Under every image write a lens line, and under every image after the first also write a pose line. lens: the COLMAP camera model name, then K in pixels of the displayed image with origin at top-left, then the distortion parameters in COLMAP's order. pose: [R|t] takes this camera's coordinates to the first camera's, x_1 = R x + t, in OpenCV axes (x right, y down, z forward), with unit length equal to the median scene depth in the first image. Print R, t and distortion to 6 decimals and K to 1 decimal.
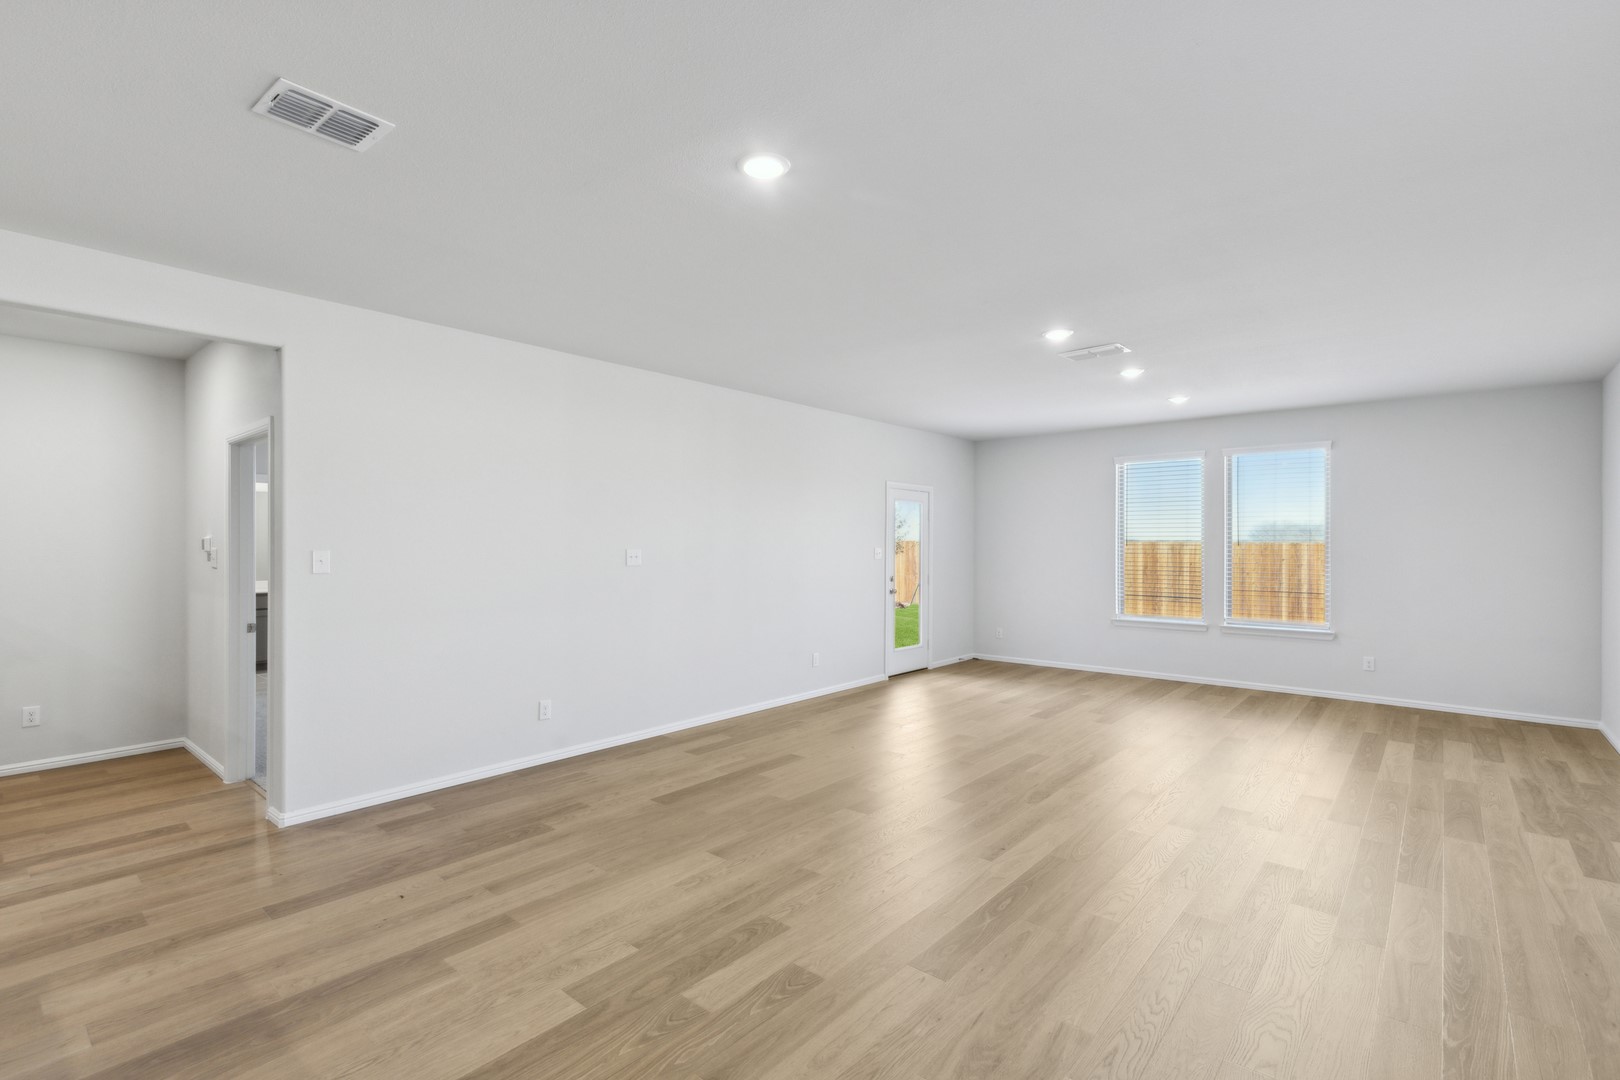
lens RADIAL K [[741.8, 0, 808.7], [0, 741.8, 542.3], [0, 0, 1]] dist [0.014209, -0.000922]
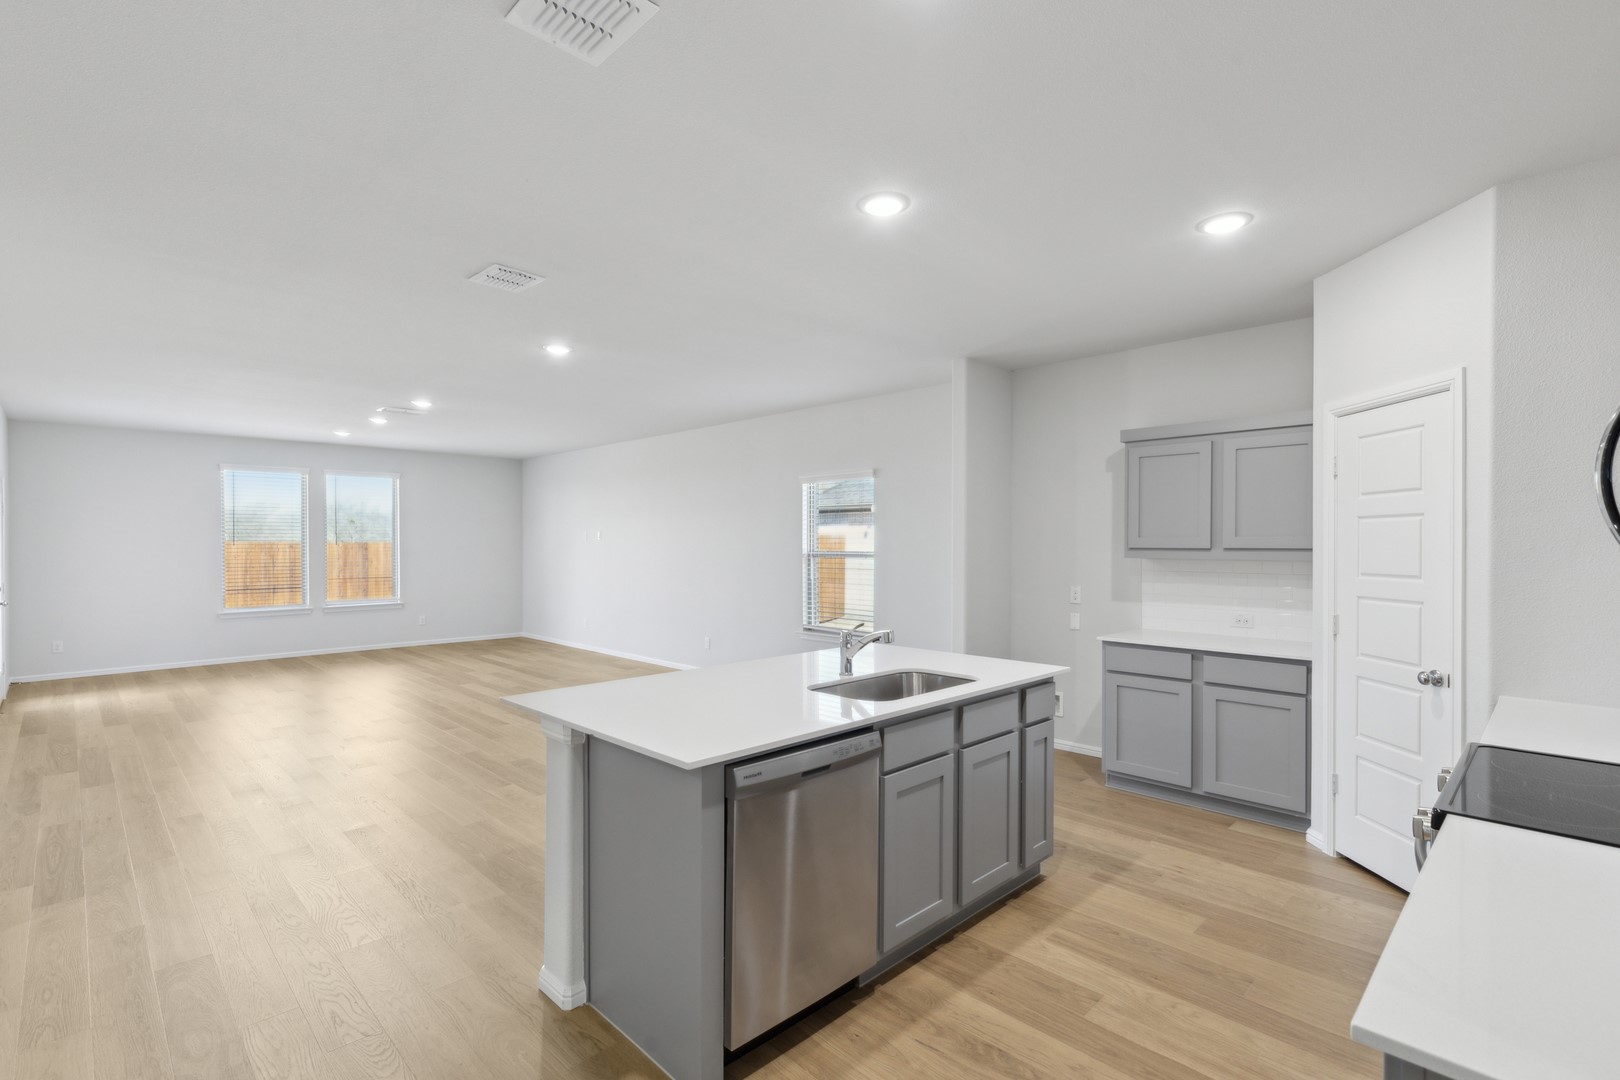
lens RADIAL K [[741.8, 0, 793.8], [0, 741.8, 540.4], [0, 0, 1]] dist [0.014209, -0.000922]
pose [[0.102908, 0.002374, 0.994688, -1.147685], [-0.002701, 0.999994, -0.002108, -0.003570], [-0.994687, -0.002469, 0.102914, 0.120701]]
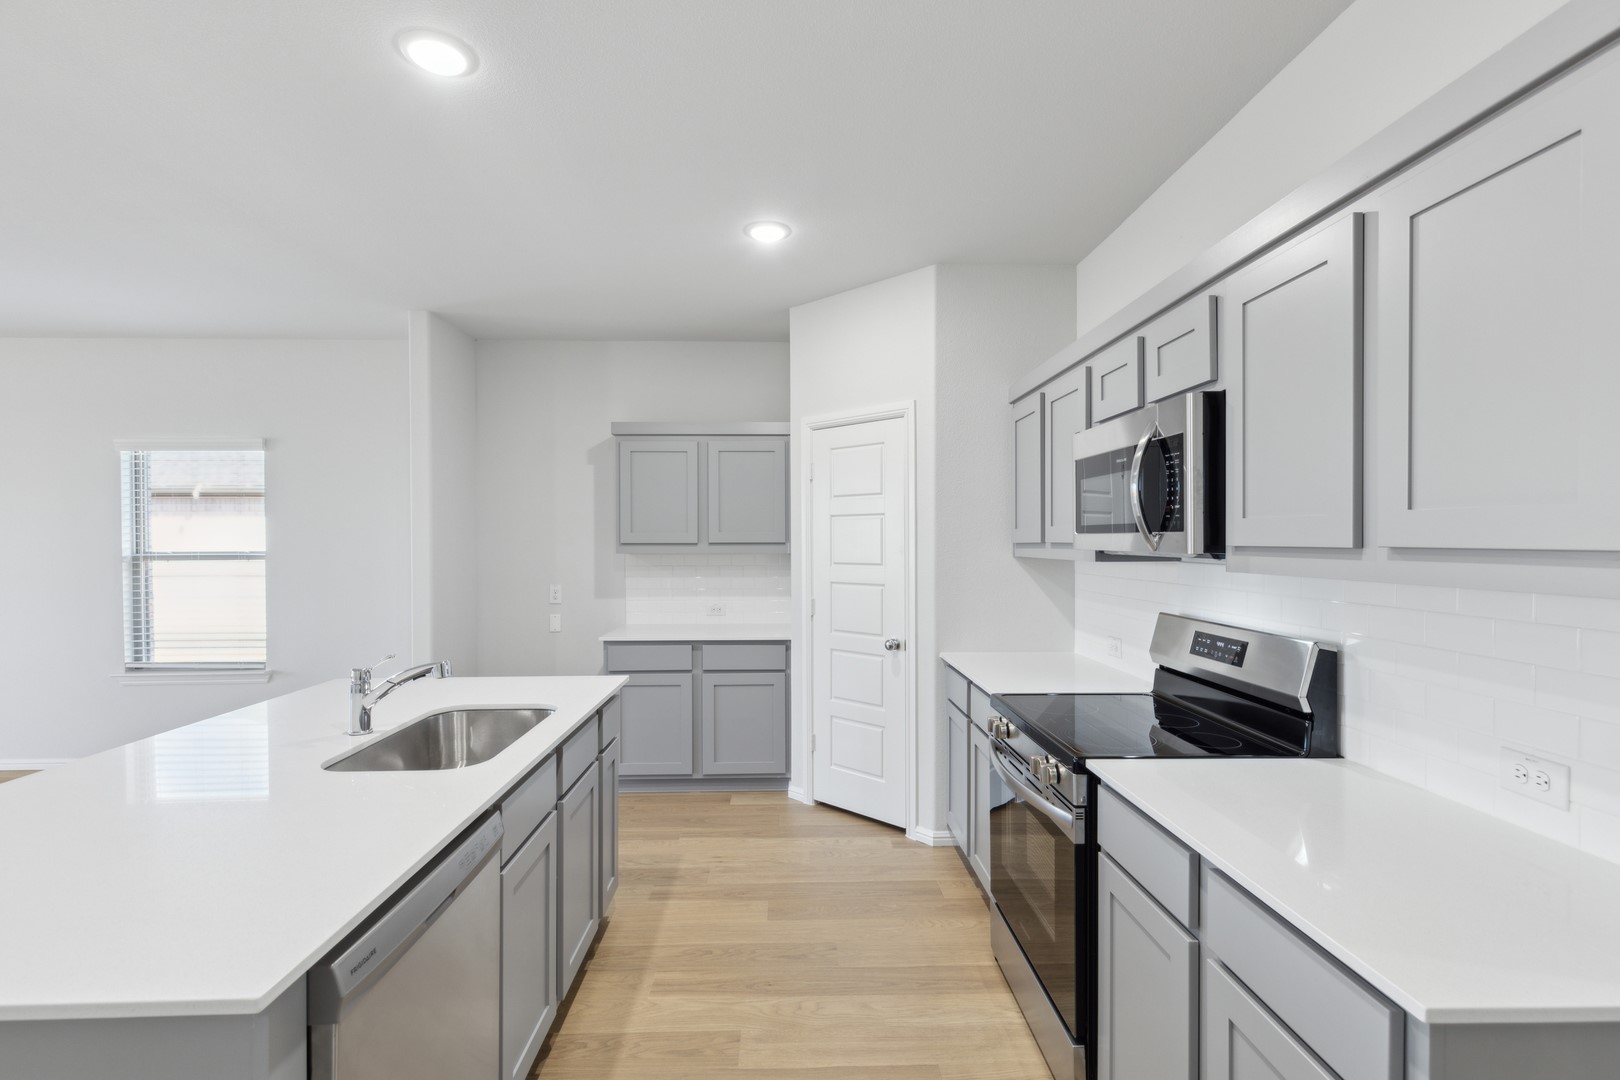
lens RADIAL K [[741.8, 0, 810.9], [0, 741.8, 542.0], [0, 0, 1]] dist [0.014209, -0.000922]
pose [[-0.654846, -0.002708, 0.755757, -0.991263], [0.001049, 0.999989, 0.004492, -0.002498], [-0.755761, 0.003735, -0.654837, 0.239256]]
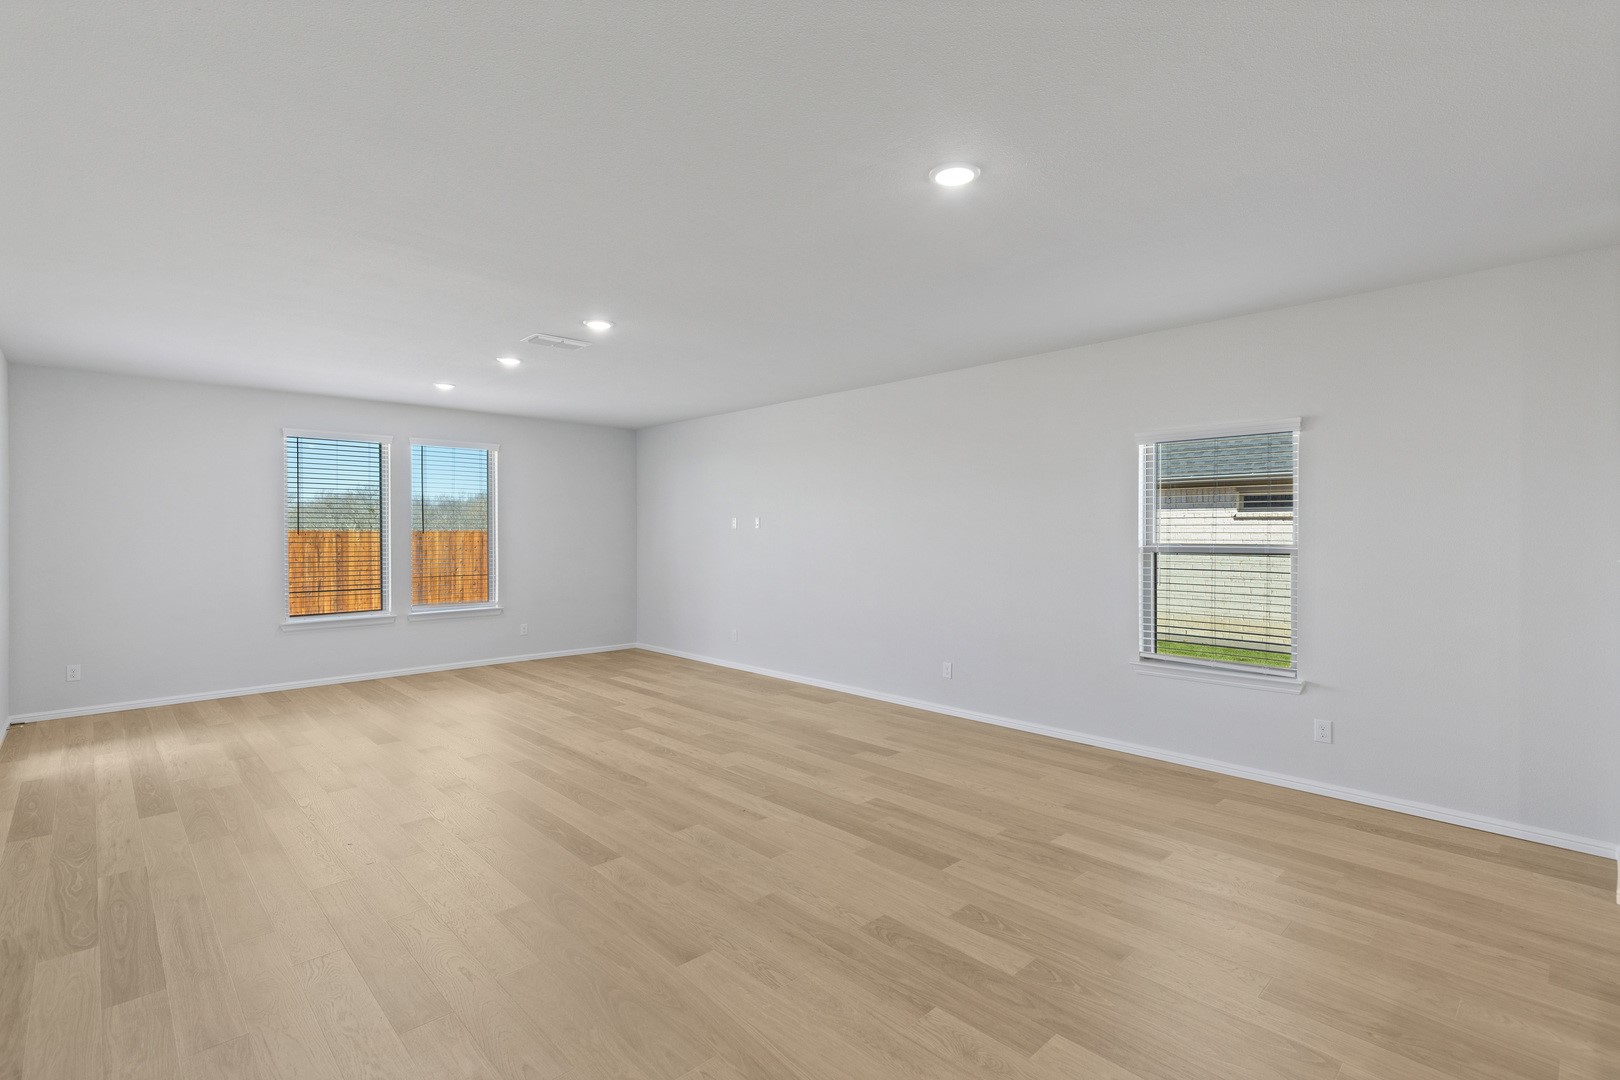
lens RADIAL K [[741.8, 0, 794.4], [0, 741.8, 536.6], [0, 0, 1]] dist [0.014209, -0.000922]
pose [[0.118758, -0.005768, 0.992907, -0.683462], [-0.001965, 0.999980, 0.006044, -0.000535], [-0.992921, -0.002669, 0.118744, 0.660168]]
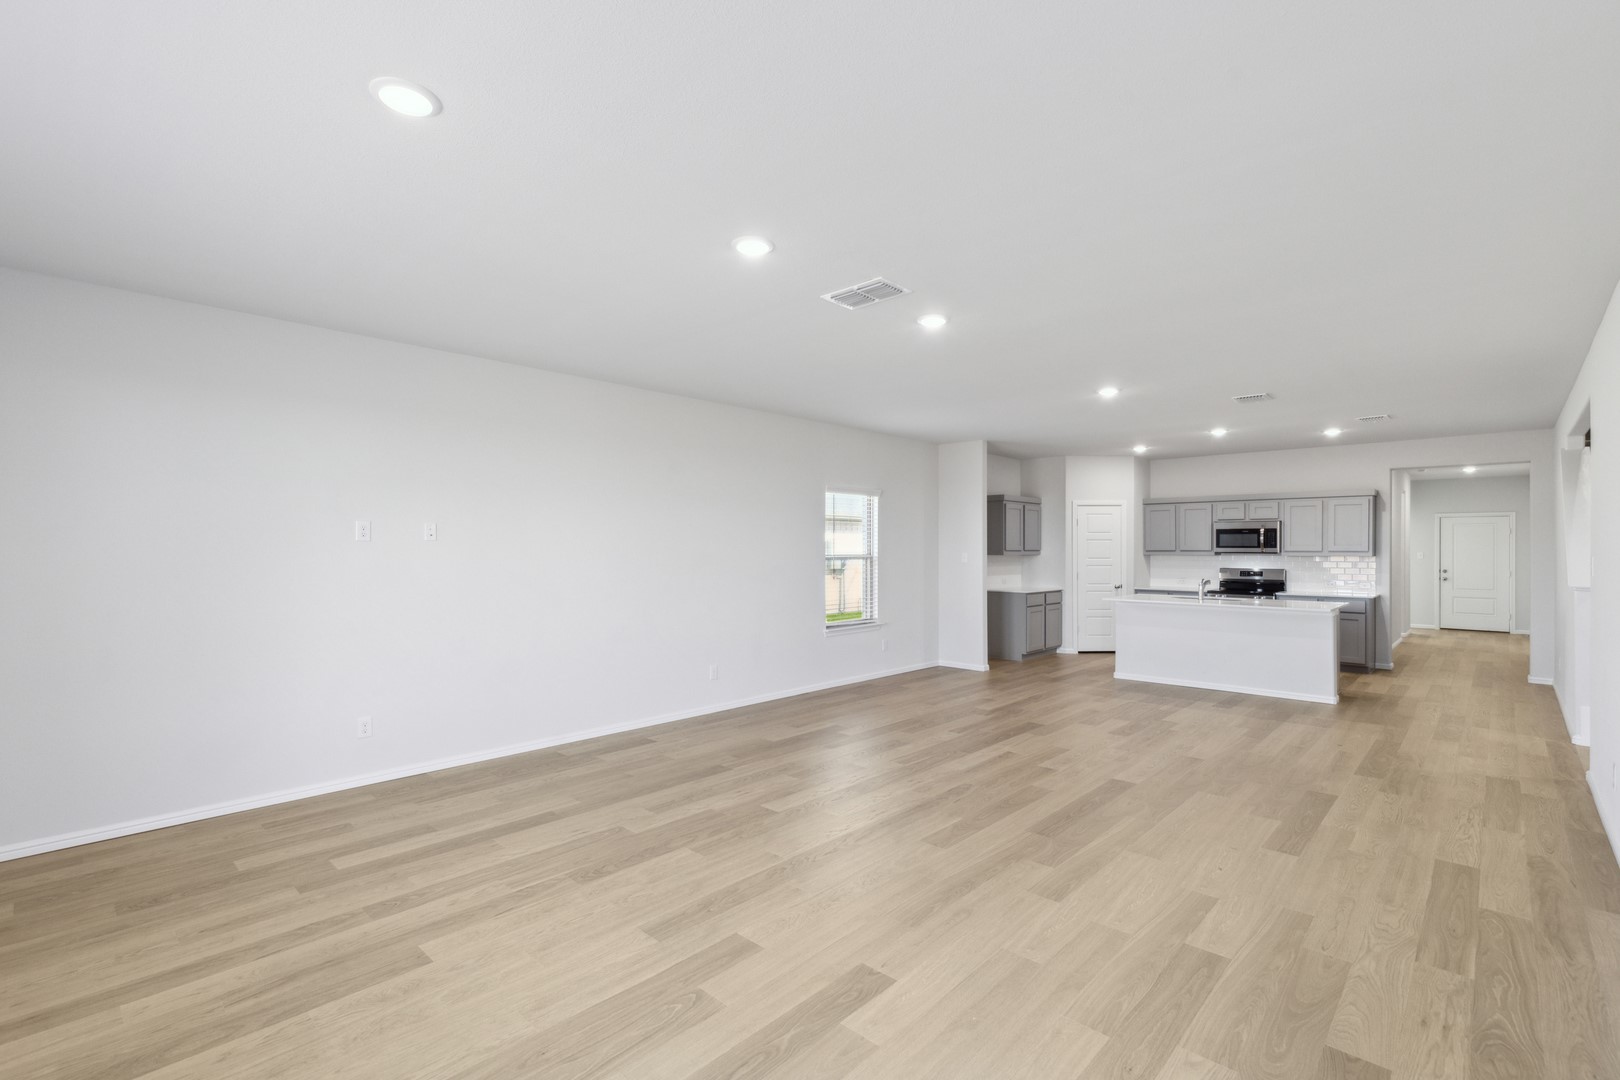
lens RADIAL K [[741.8, 0, 793.4], [0, 741.8, 548.2], [0, 0, 1]] dist [0.014209, -0.000922]
pose [[-0.998237, -0.005230, 0.059129, 0.485113], [-0.005251, 0.999986, -0.000203, 0.001722], [-0.059127, -0.000513, -0.998250, 2.069827]]
